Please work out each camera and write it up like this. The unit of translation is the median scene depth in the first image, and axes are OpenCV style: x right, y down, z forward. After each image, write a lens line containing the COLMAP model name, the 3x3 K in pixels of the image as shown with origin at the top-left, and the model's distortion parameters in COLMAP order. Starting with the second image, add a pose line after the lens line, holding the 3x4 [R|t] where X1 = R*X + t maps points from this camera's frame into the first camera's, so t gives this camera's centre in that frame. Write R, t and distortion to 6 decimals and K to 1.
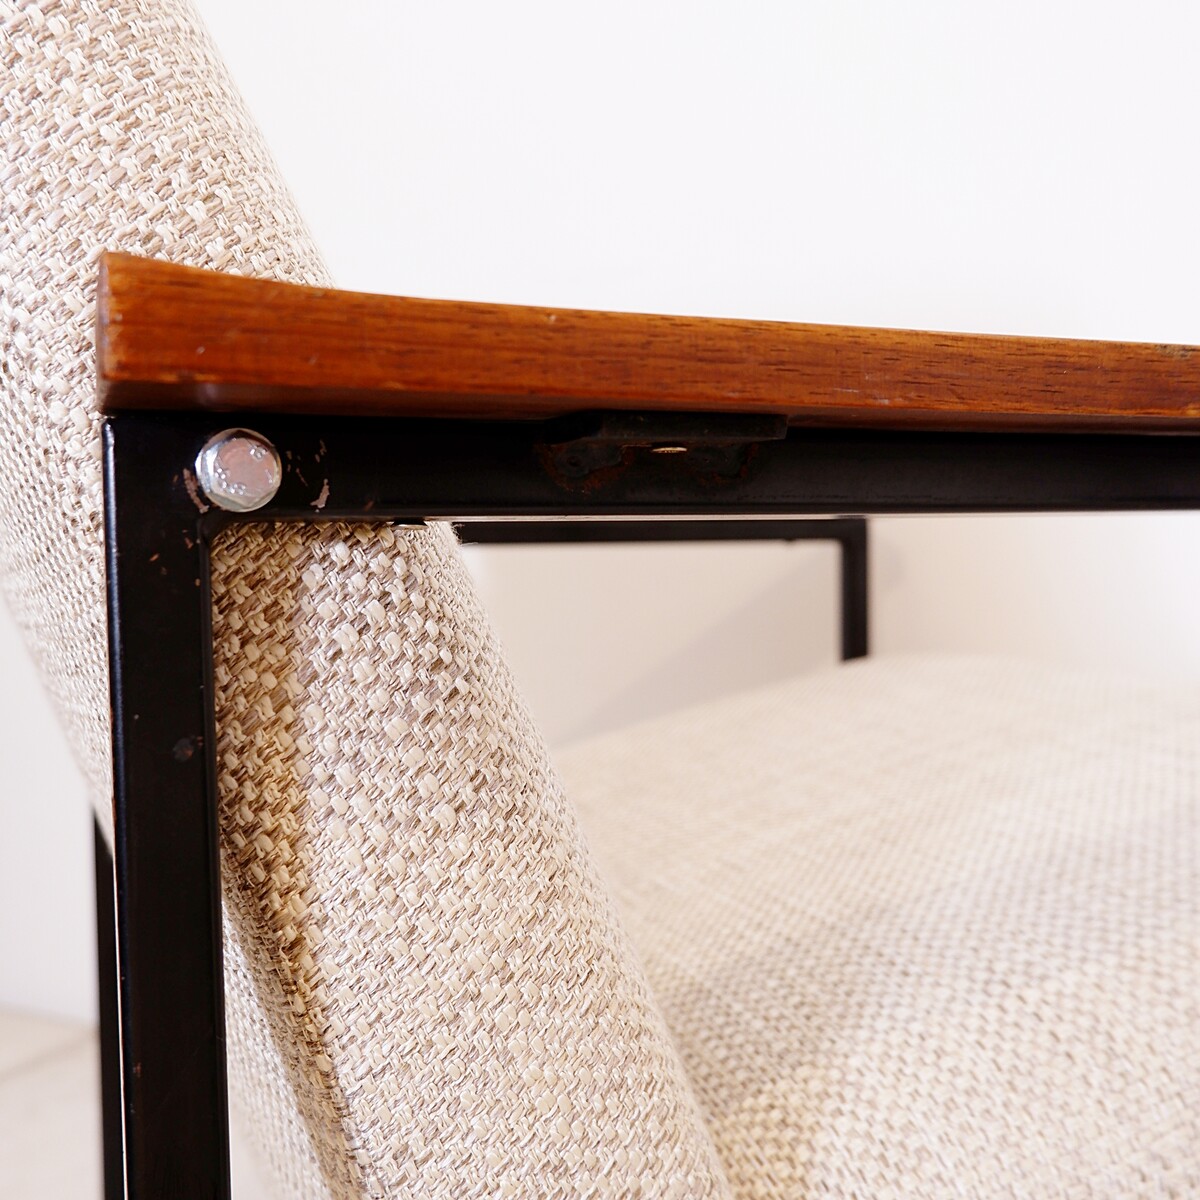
lens RADIAL K [[1239.8, 0, 597.8], [0, 1239.8, 634.6], [0, 0, 1]] dist [-0.001065, 0.000000]
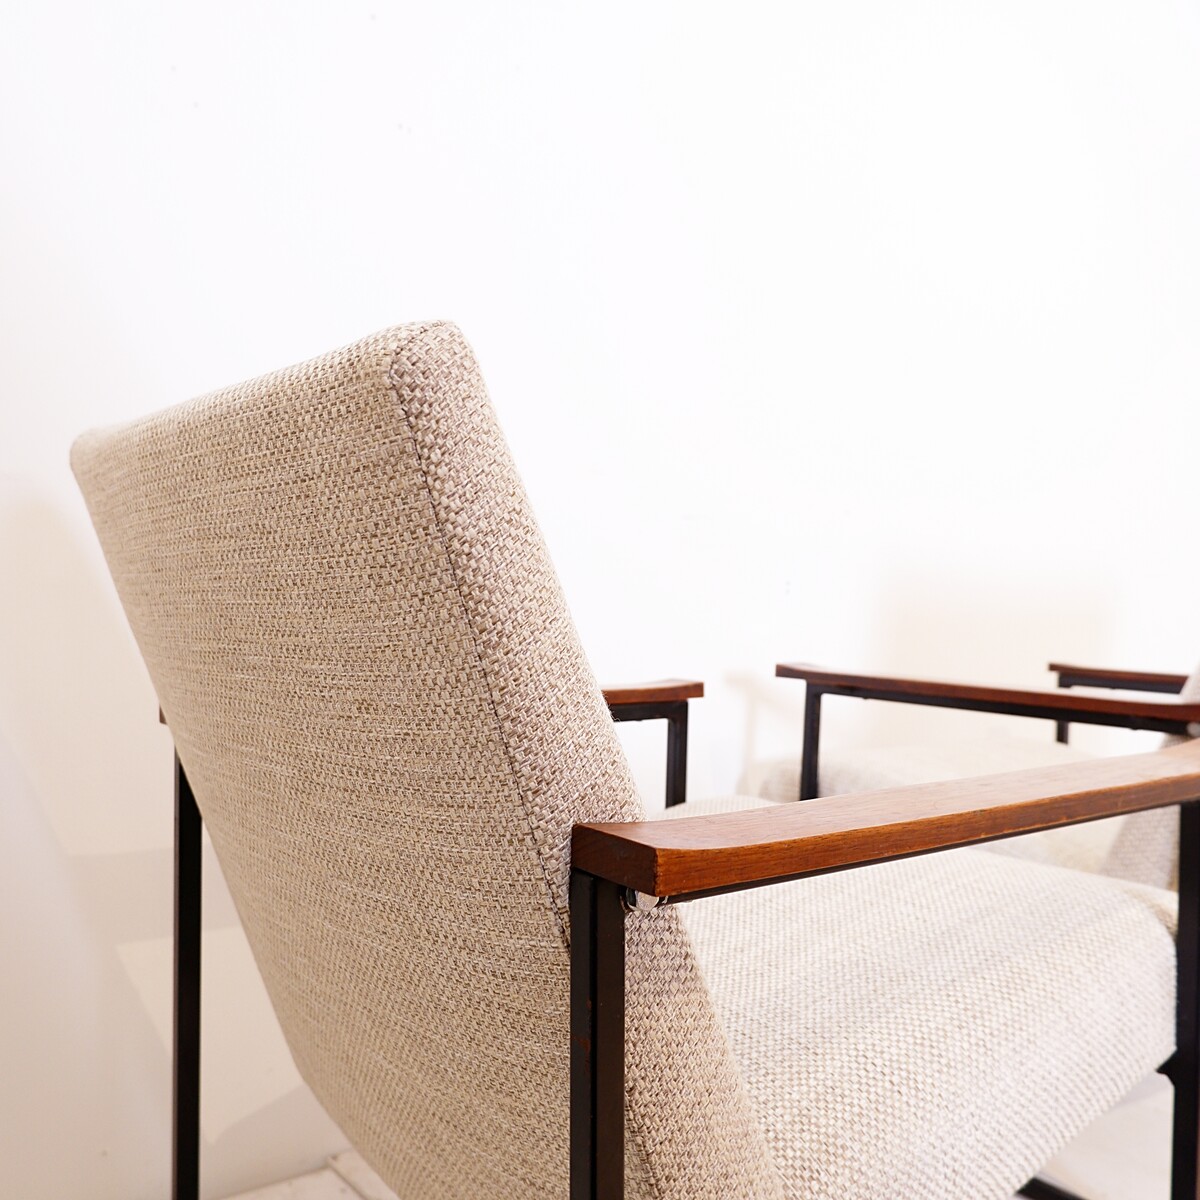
lens RADIAL K [[1239.8, 0, 600.1], [0, 1239.8, 600.1], [0, 0, 1]] dist [-0.001065, 0.000000]
pose [[0.952081, 0.026608, 0.304687, -0.764845], [-0.027692, 0.999616, -0.000765, -0.478433], [-0.304591, -0.007709, 0.952452, -0.841877]]
